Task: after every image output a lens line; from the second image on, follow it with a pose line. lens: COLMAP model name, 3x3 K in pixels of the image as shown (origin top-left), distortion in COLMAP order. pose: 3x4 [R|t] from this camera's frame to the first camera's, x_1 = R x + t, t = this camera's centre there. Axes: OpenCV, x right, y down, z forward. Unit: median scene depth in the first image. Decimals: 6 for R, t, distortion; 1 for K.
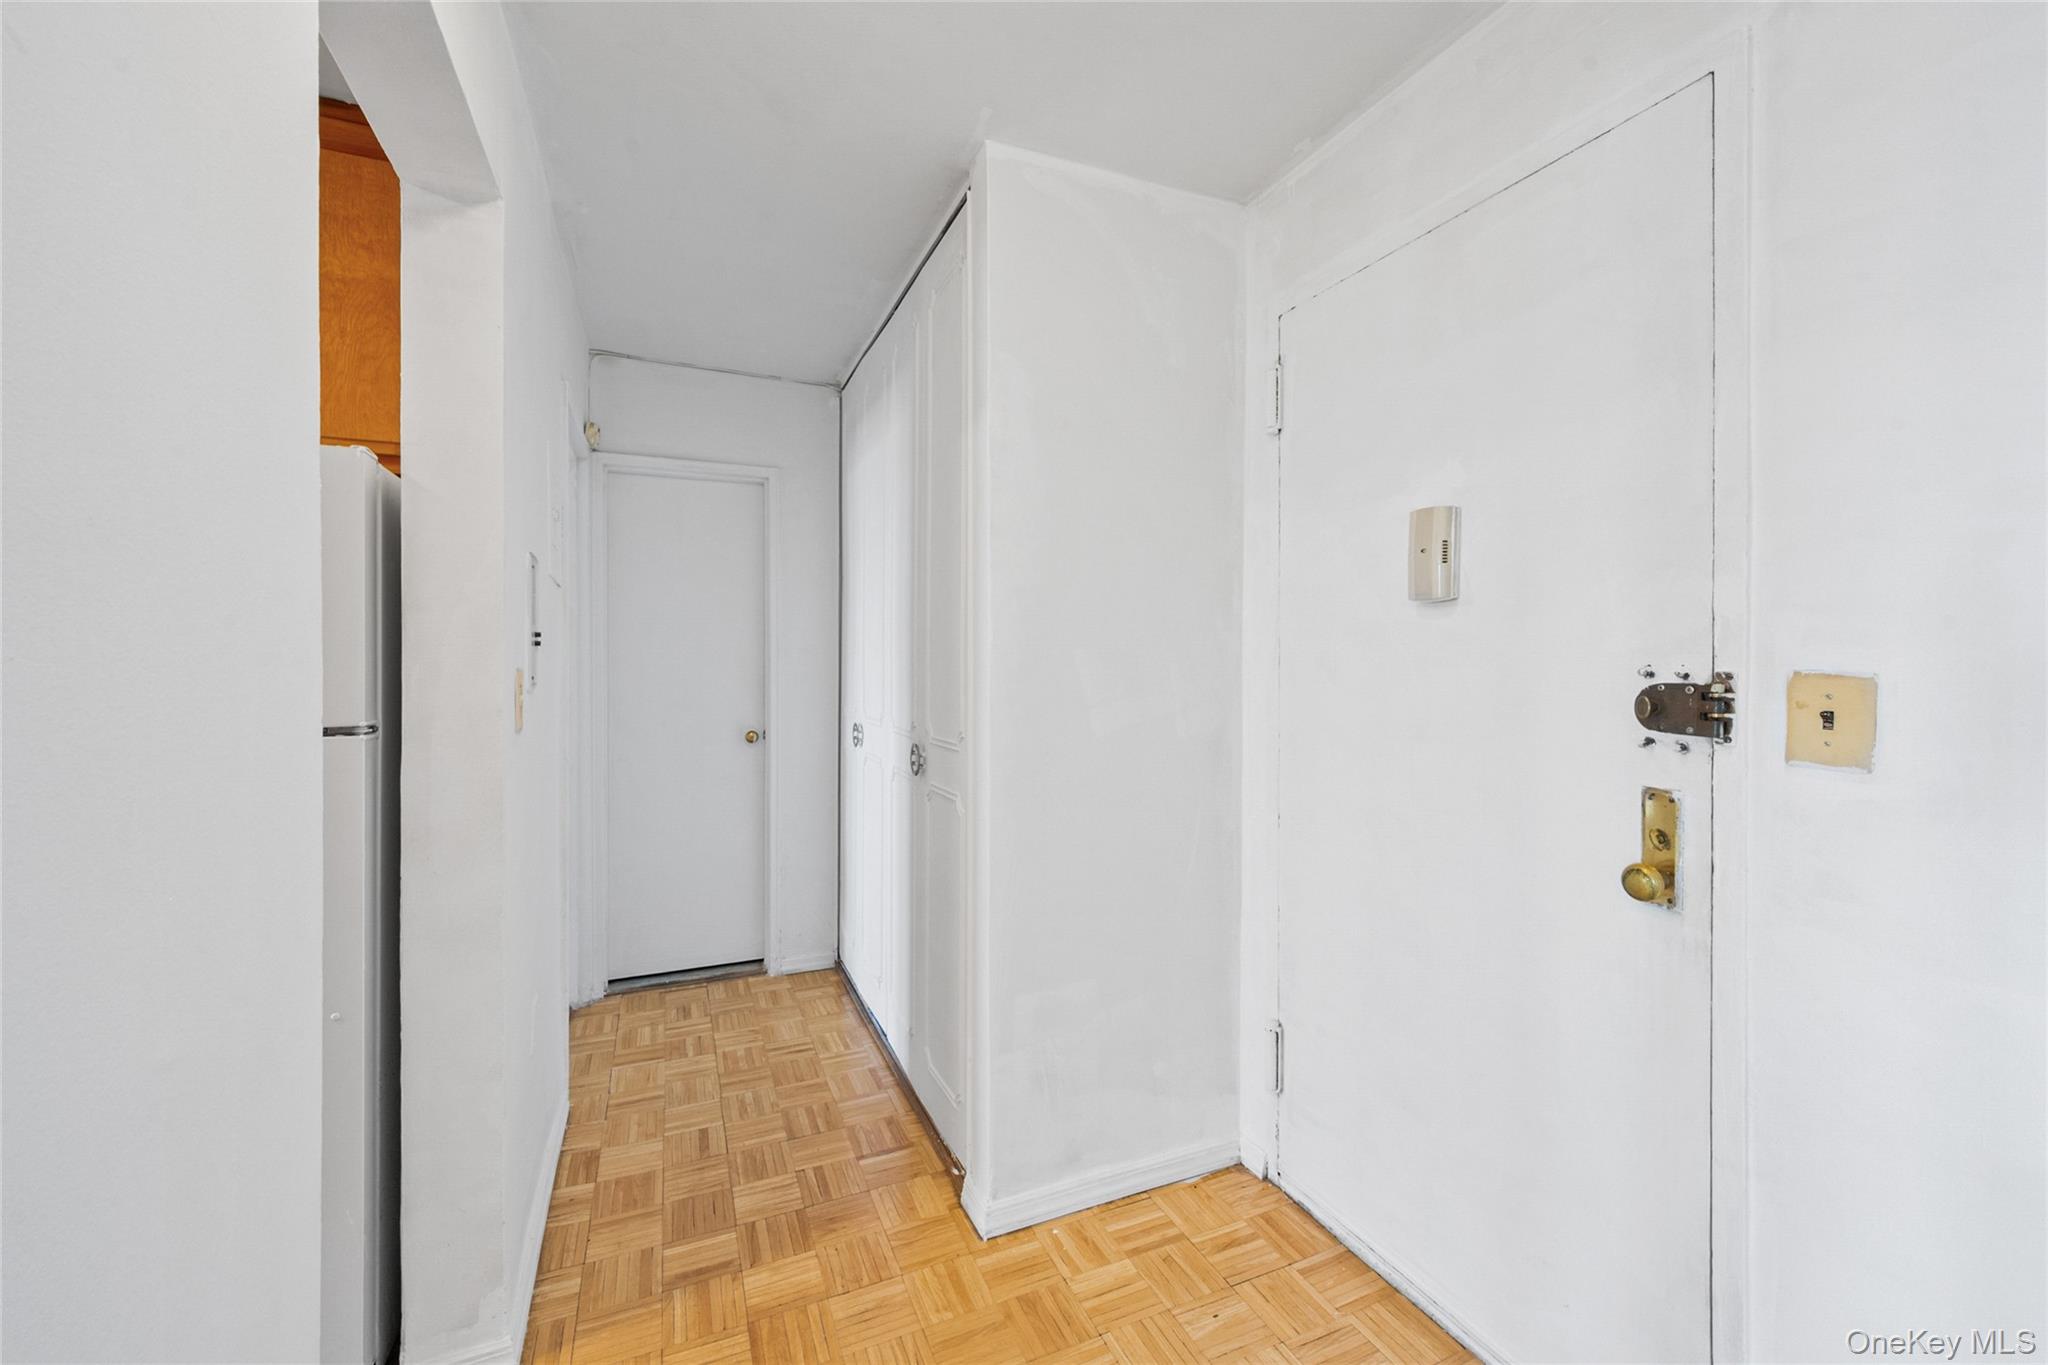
lens RADIAL K [[821.3, 0, 1020.5], [0, 821.3, 654.4], [0, 0, 1]] dist [-0.003744, 0.001474]
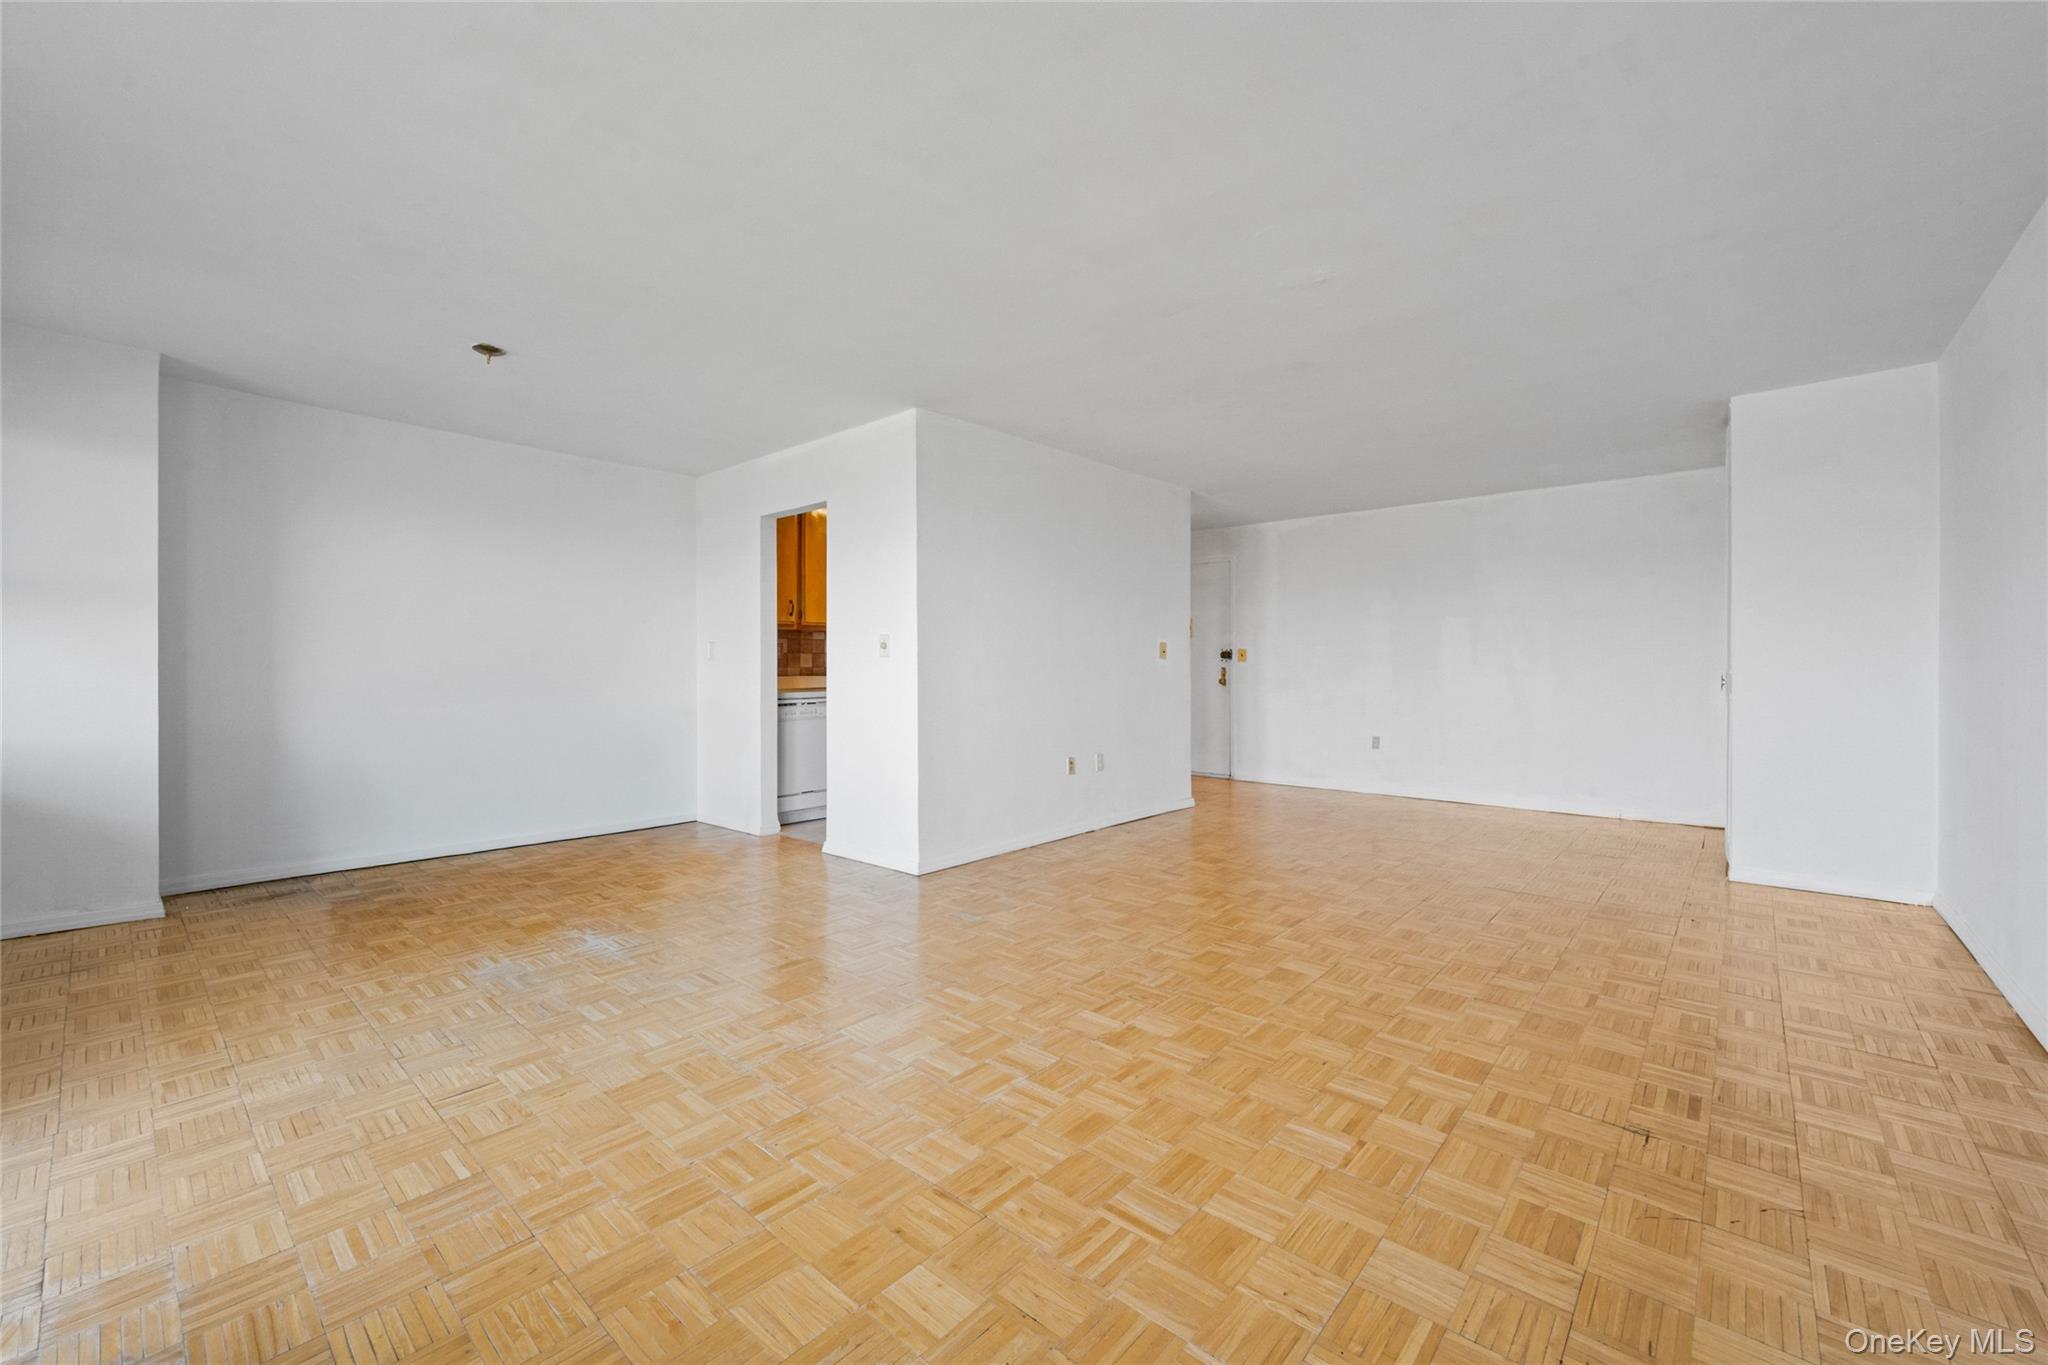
lens RADIAL K [[821.3, 0, 1033.8], [0, 821.3, 661.8], [0, 0, 1]] dist [-0.003744, 0.001474]
pose [[0.903249, 0.003879, 0.429099, -3.413224], [-0.002510, 0.999990, -0.003757, 0.149683], [-0.429109, 0.002317, 0.903250, -4.288912]]
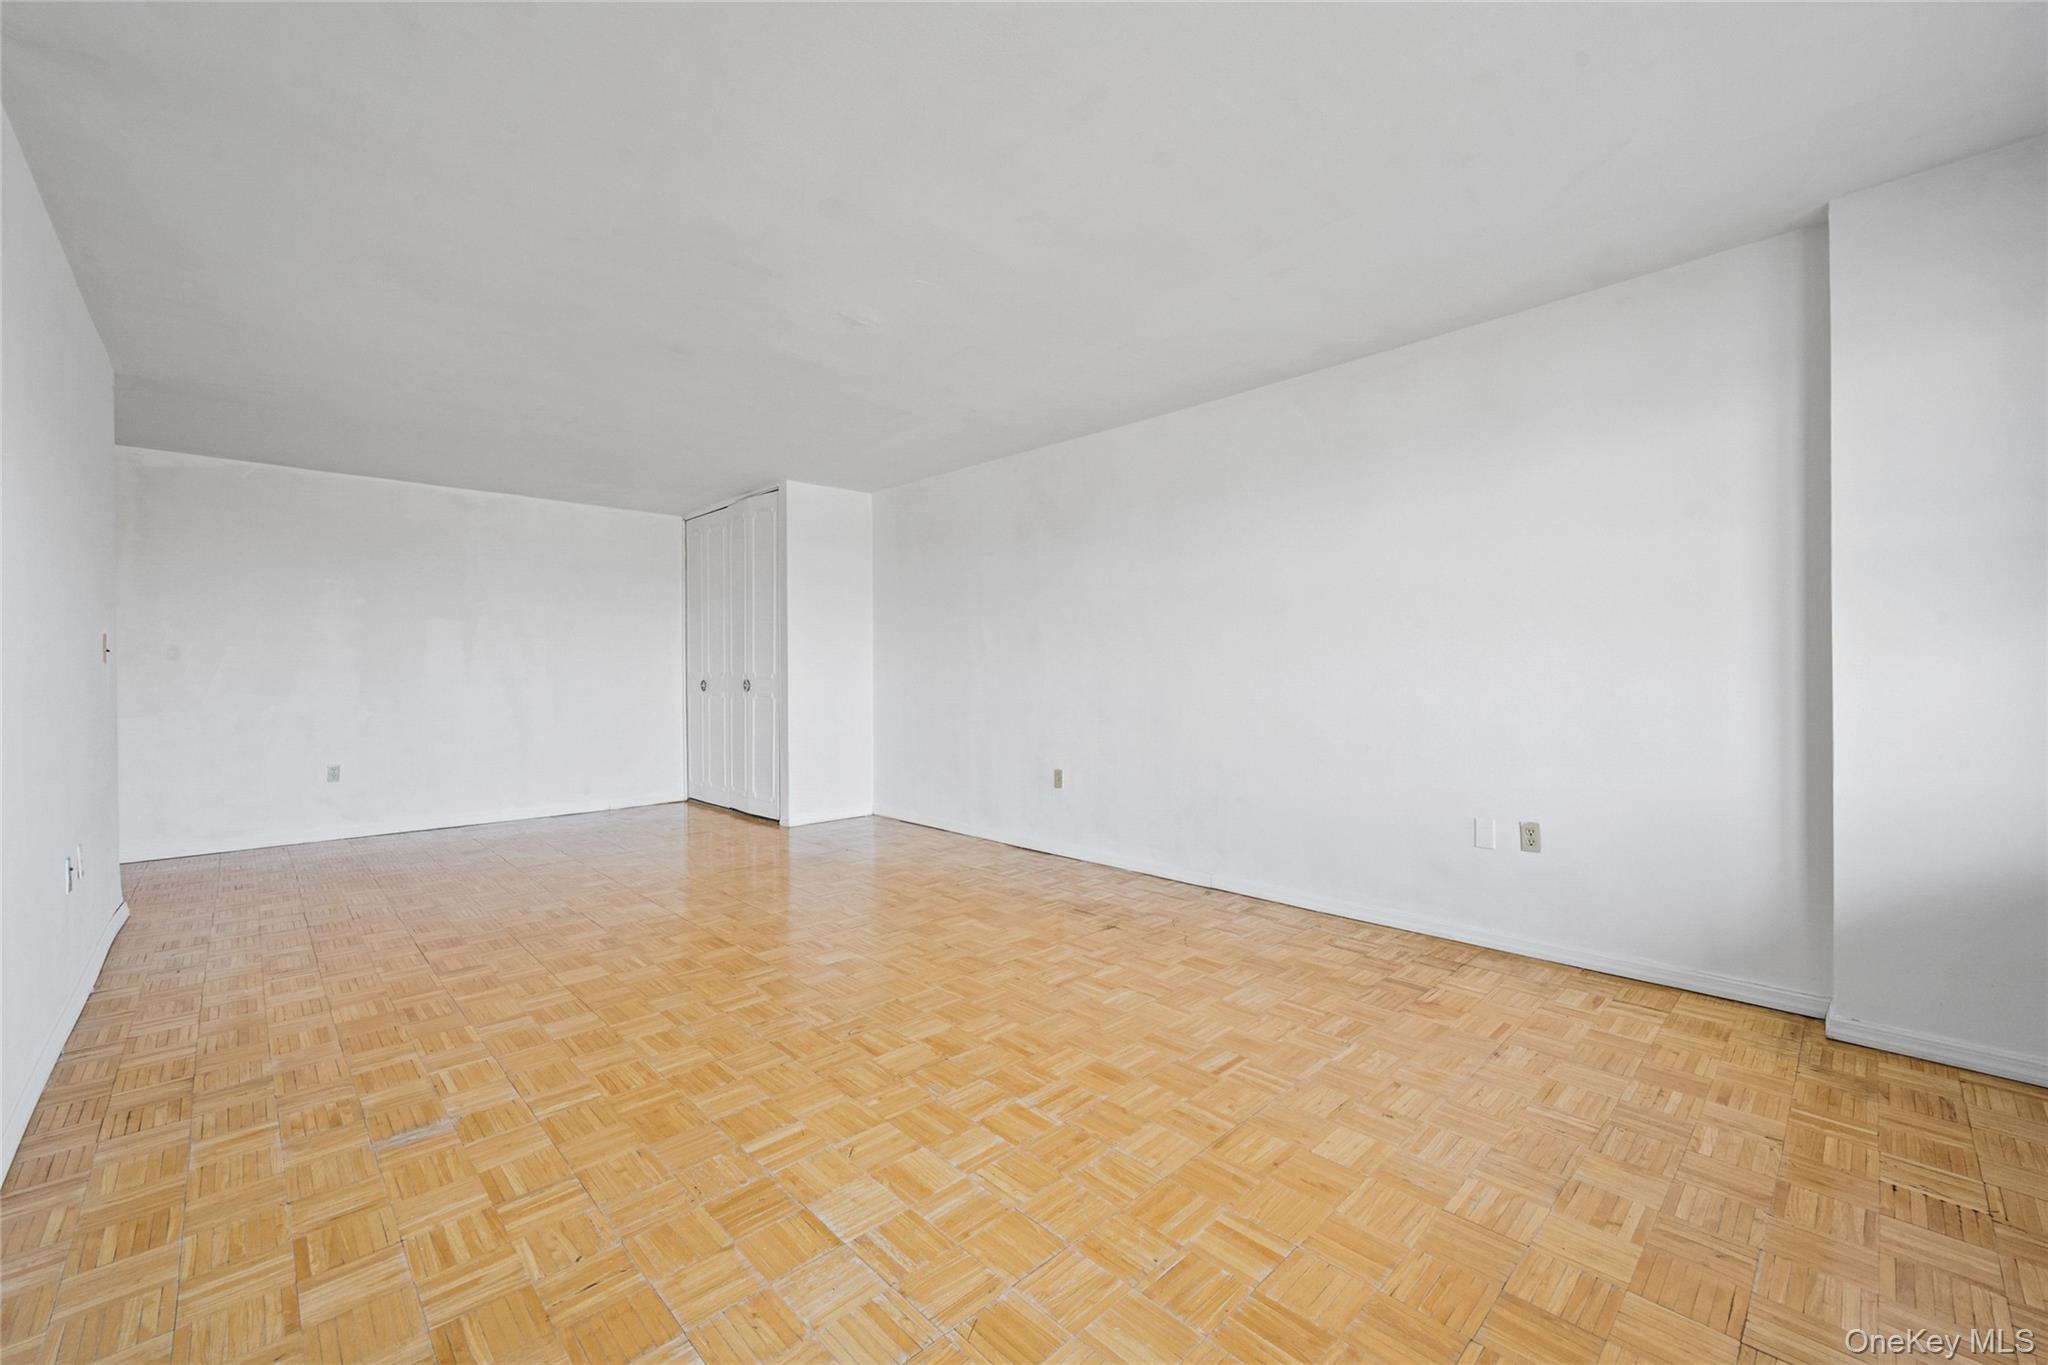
lens RADIAL K [[821.3, 0, 1026.8], [0, 821.3, 680.8], [0, 0, 1]] dist [-0.003744, 0.001474]
pose [[-0.349923, -0.006126, 0.936758, -4.279924], [0.001635, 0.999973, 0.007150, 0.156273], [-0.936777, 0.004034, -0.349904, -2.082237]]
